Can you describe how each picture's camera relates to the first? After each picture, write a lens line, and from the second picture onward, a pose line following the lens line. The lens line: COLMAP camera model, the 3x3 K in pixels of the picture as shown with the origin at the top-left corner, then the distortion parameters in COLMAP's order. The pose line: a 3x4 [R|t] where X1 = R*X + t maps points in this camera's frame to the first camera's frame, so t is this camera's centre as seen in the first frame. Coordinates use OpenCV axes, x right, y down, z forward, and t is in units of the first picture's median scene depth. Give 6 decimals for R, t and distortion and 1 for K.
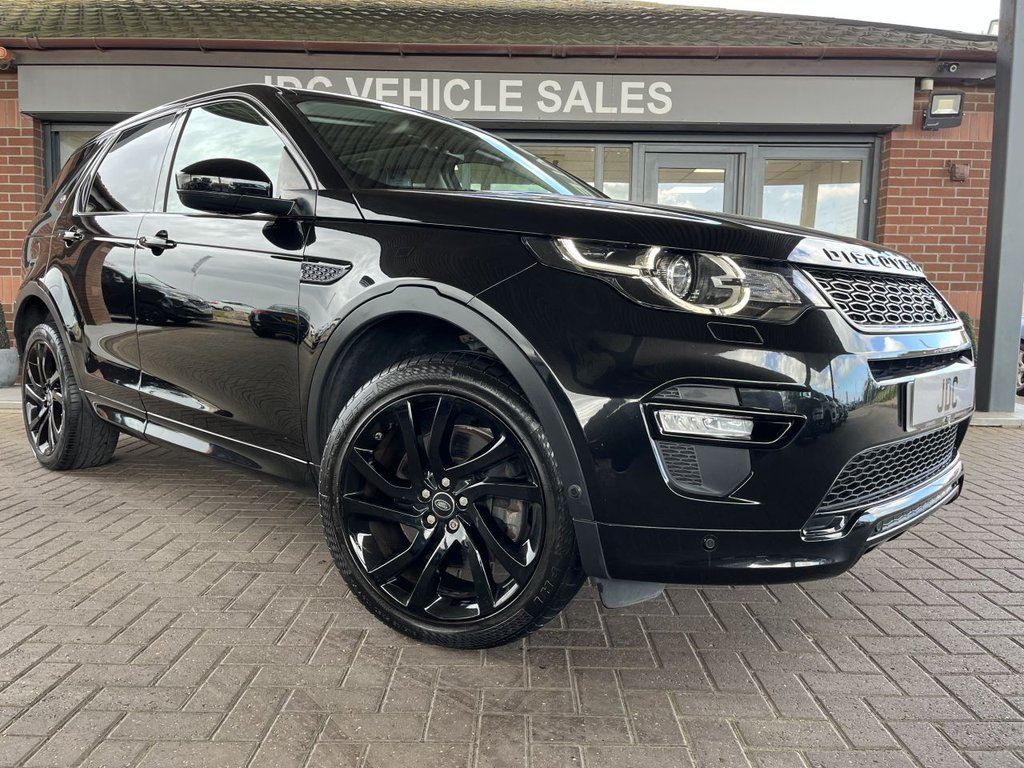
lens RADIAL K [[771.3, 0, 514.4], [0, 771.3, 382.7], [0, 0, 1]] dist [0.070966, -0.094837]
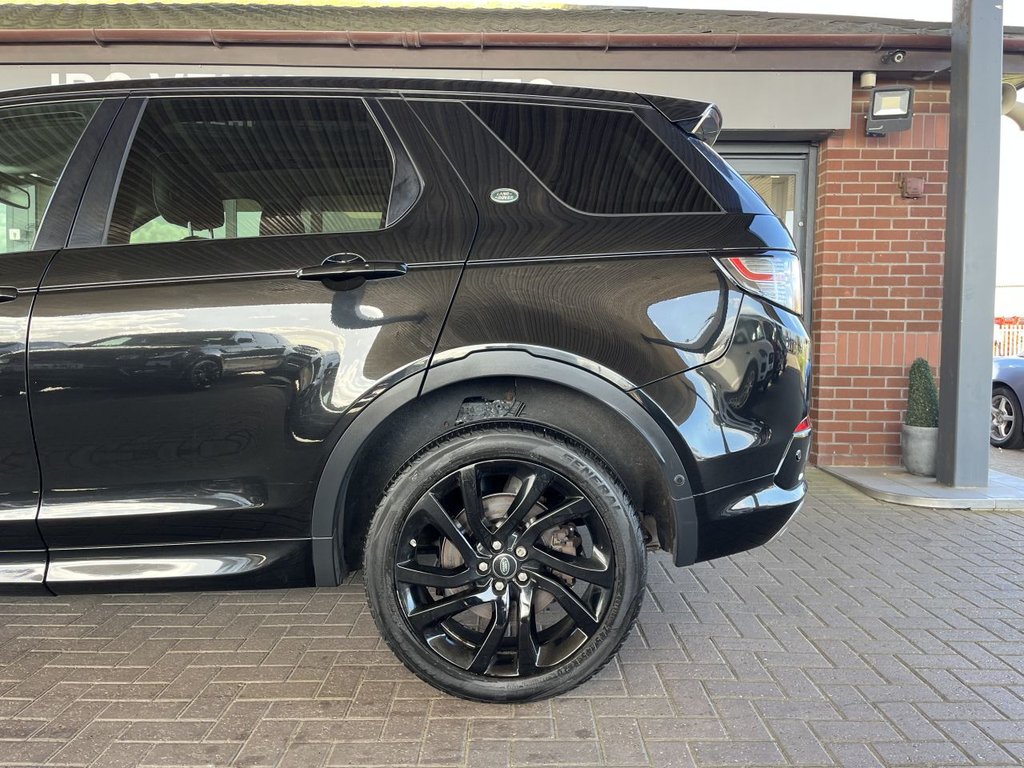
lens RADIAL K [[771.3, 0, 519.4], [0, 771.3, 377.8], [0, 0, 1]] dist [0.070966, -0.094837]
pose [[0.999944, -0.007185, 0.007830, 0.156498], [0.007540, 0.998899, -0.046298, -0.037264], [-0.007489, 0.046354, 0.998897, 0.204425]]
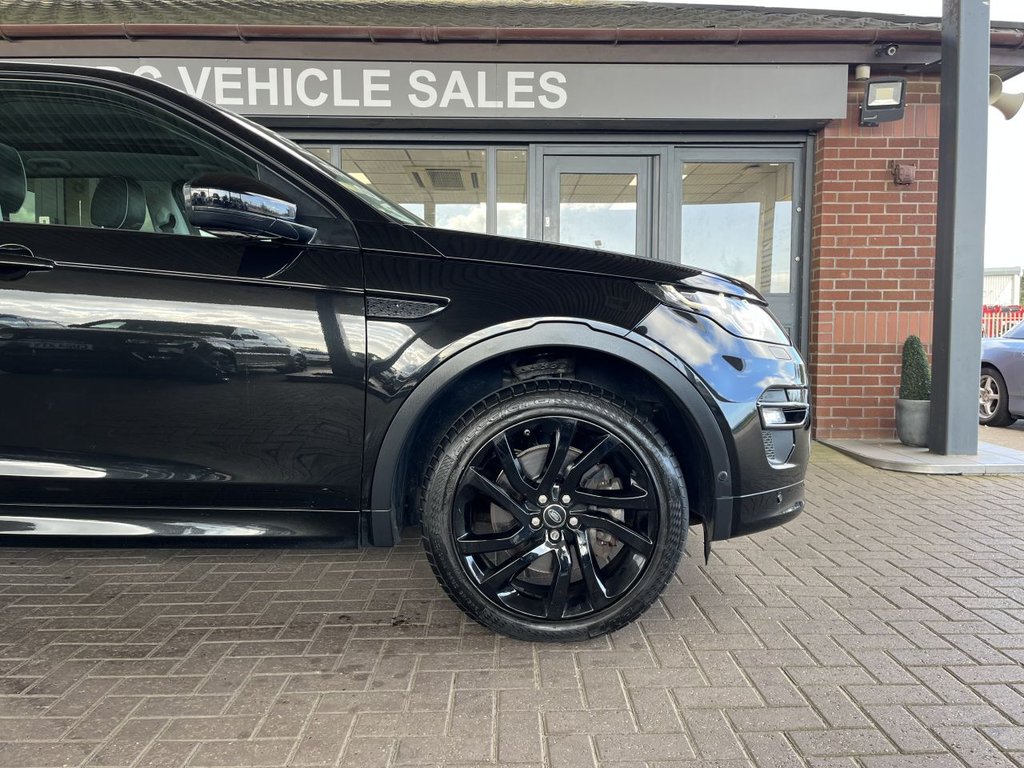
lens RADIAL K [[771.3, 0, 518.6], [0, 771.3, 375.6], [0, 0, 1]] dist [0.070966, -0.094837]
pose [[0.999592, -0.015138, 0.024235, 0.124371], [0.016110, 0.999053, -0.040420, -0.020233], [-0.023600, 0.040794, 0.998889, 0.164940]]
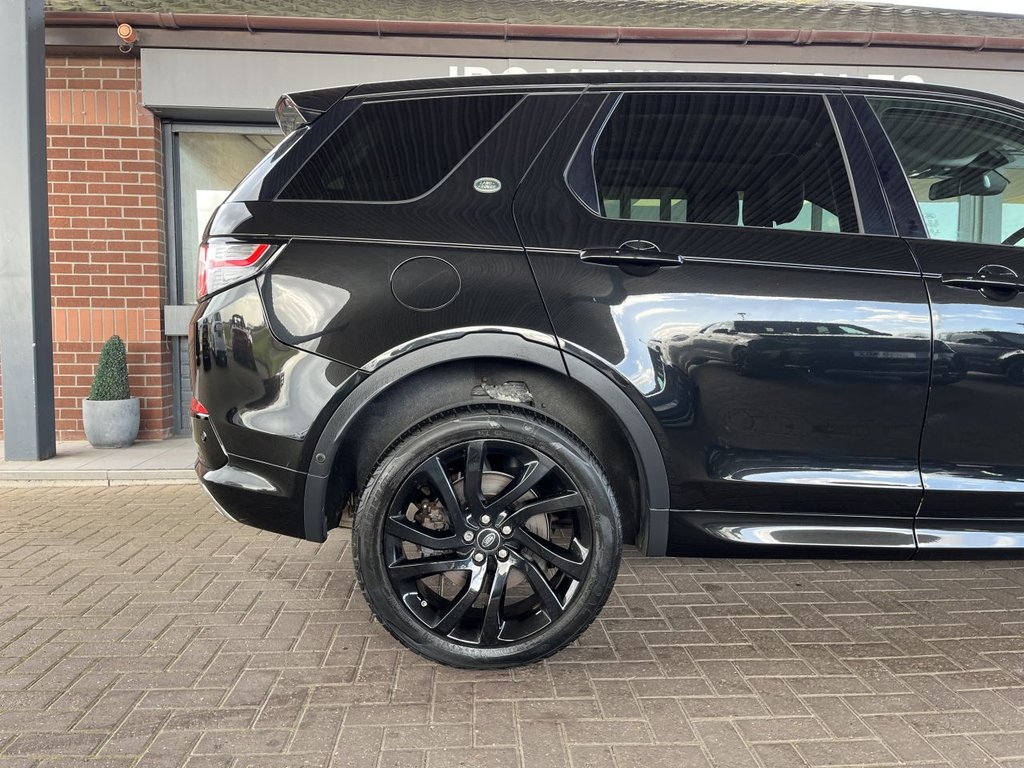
lens RADIAL K [[771.3, 0, 514.7], [0, 771.3, 378.1], [0, 0, 1]] dist [0.070966, -0.094837]
pose [[0.997810, -0.016396, 0.064074, -0.309697], [0.017926, 0.999566, -0.023365, -0.039782], [-0.063663, 0.024463, 0.997672, 0.175428]]
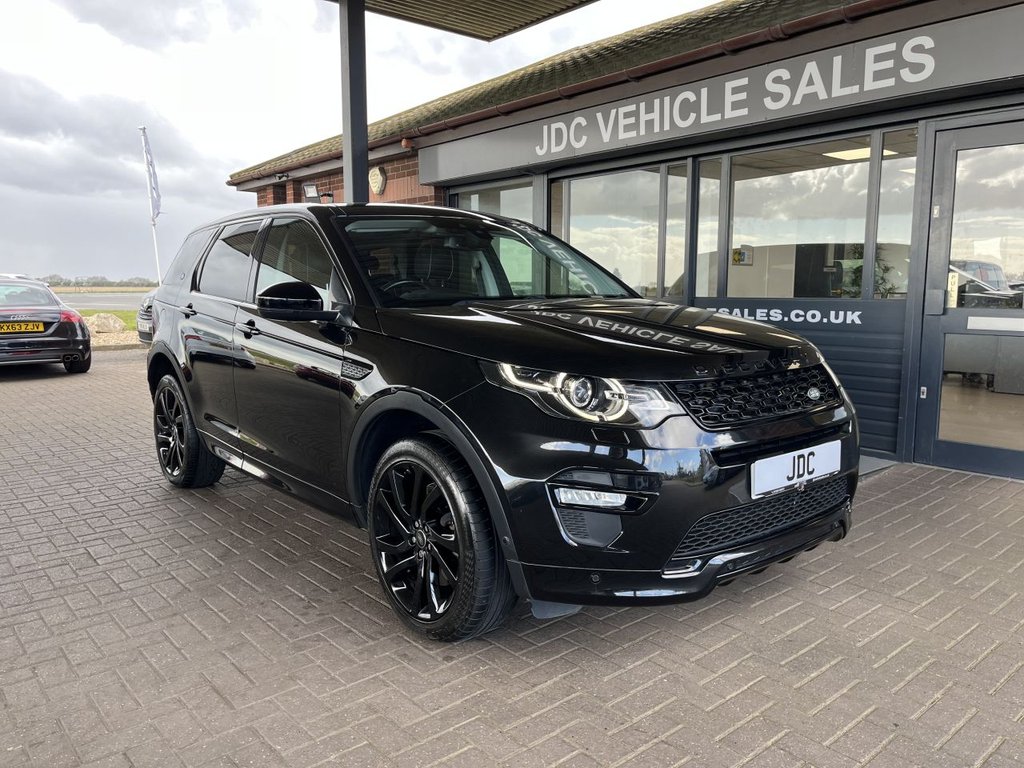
lens RADIAL K [[771.3, 0, 514.7], [0, 771.3, 386.6], [0, 0, 1]] dist [0.070966, -0.094837]
pose [[0.650512, 0.080489, -0.755219, 0.509794], [-0.059498, 0.996713, 0.054977, -0.085955], [0.757162, 0.009171, 0.653163, 0.260135]]
